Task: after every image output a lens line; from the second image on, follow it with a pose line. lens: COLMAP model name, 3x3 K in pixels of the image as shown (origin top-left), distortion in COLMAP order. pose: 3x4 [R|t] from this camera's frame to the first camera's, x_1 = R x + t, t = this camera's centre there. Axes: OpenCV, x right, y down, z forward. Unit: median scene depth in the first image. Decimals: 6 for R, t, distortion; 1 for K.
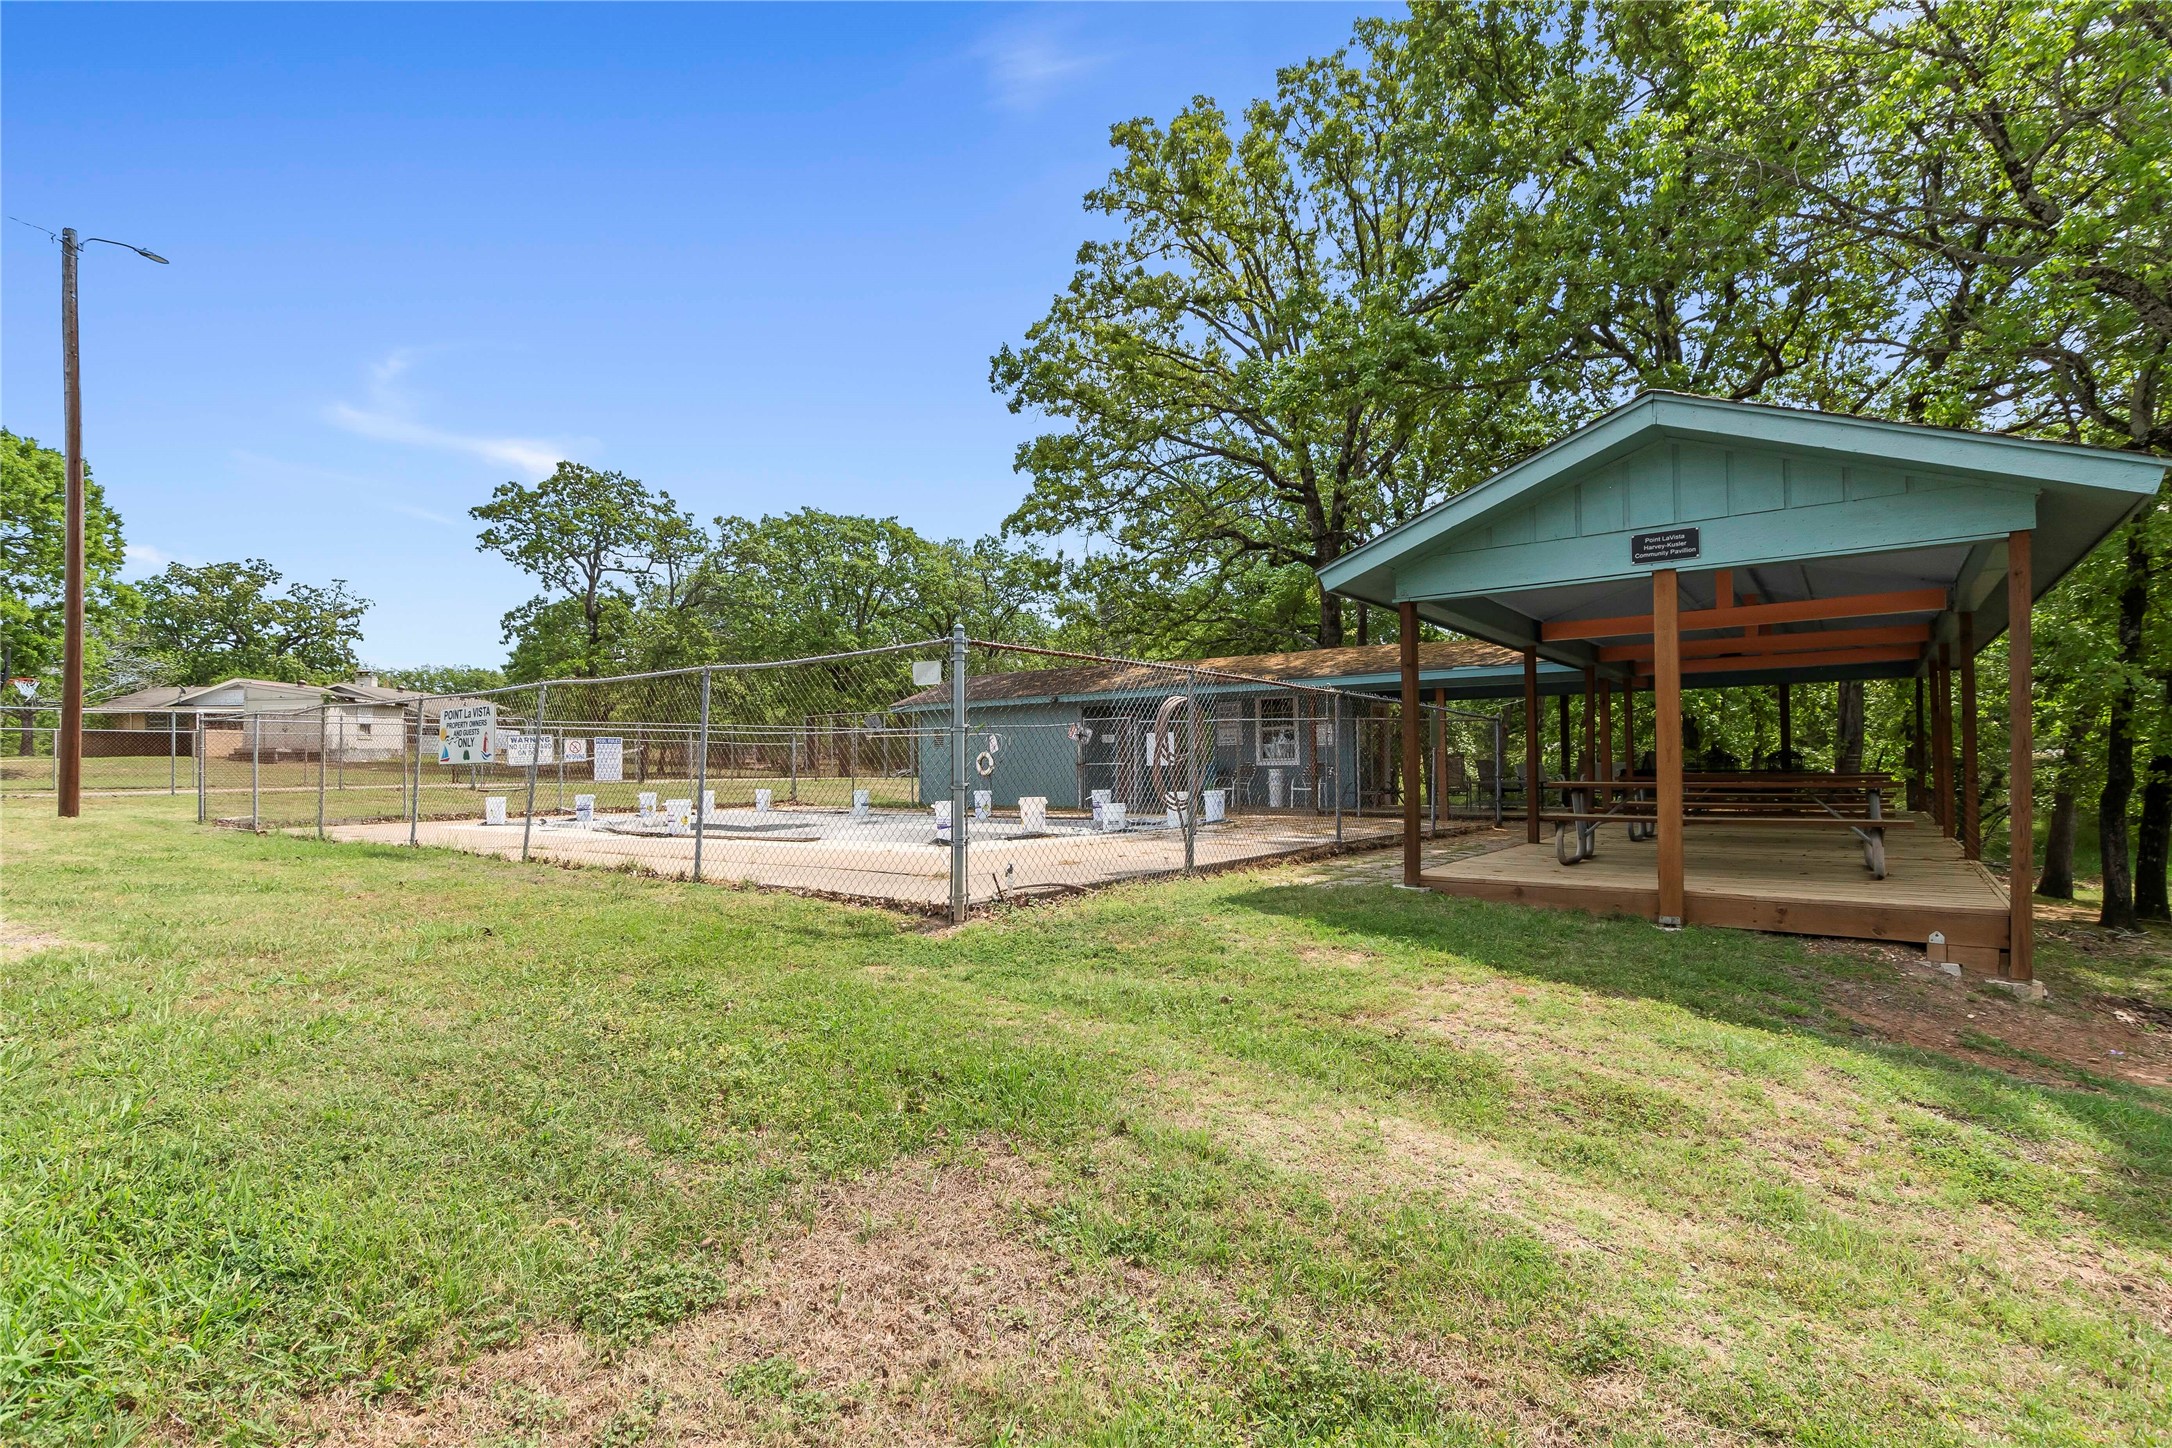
lens RADIAL K [[1050.1, 0, 1079.5], [0, 1050.1, 733.6], [0, 0, 1]] dist [-0.003539, -0.000241]
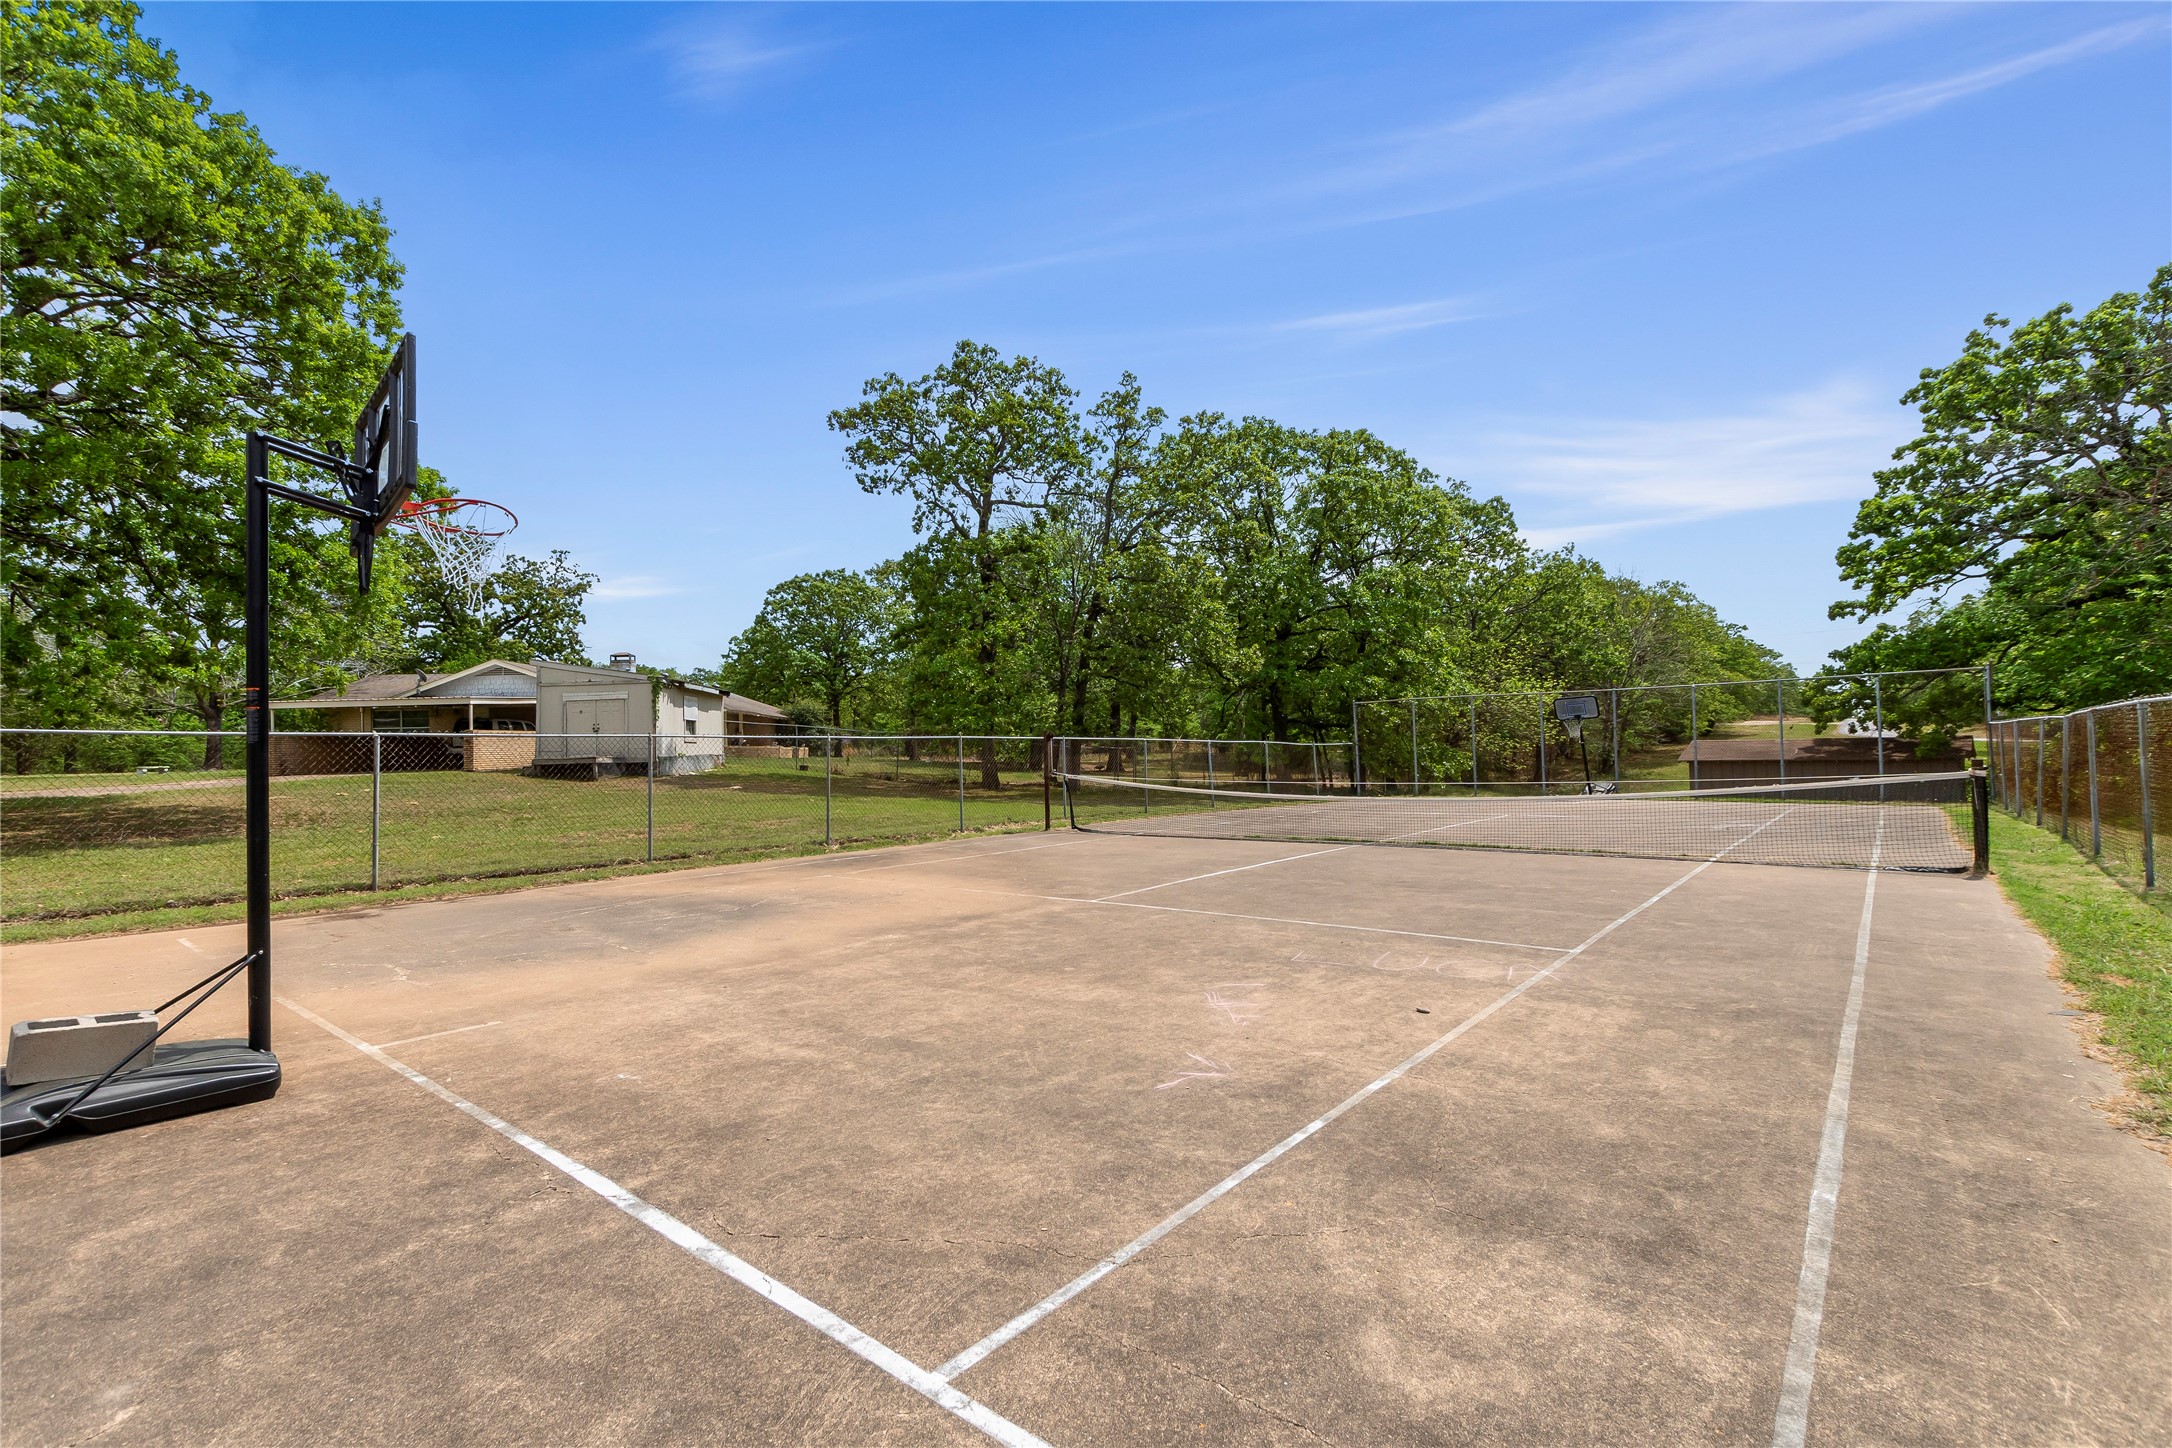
lens RADIAL K [[975.7, 0, 1094.0], [0, 975.7, 729.8], [0, 0, 1]] dist [0.000887, -0.000092]
pose [[0.999320, -0.007287, -0.036158, -0.370568], [0.007375, 0.999970, 0.002287, -0.002382], [0.036140, -0.002552, 0.999343, 0.342530]]
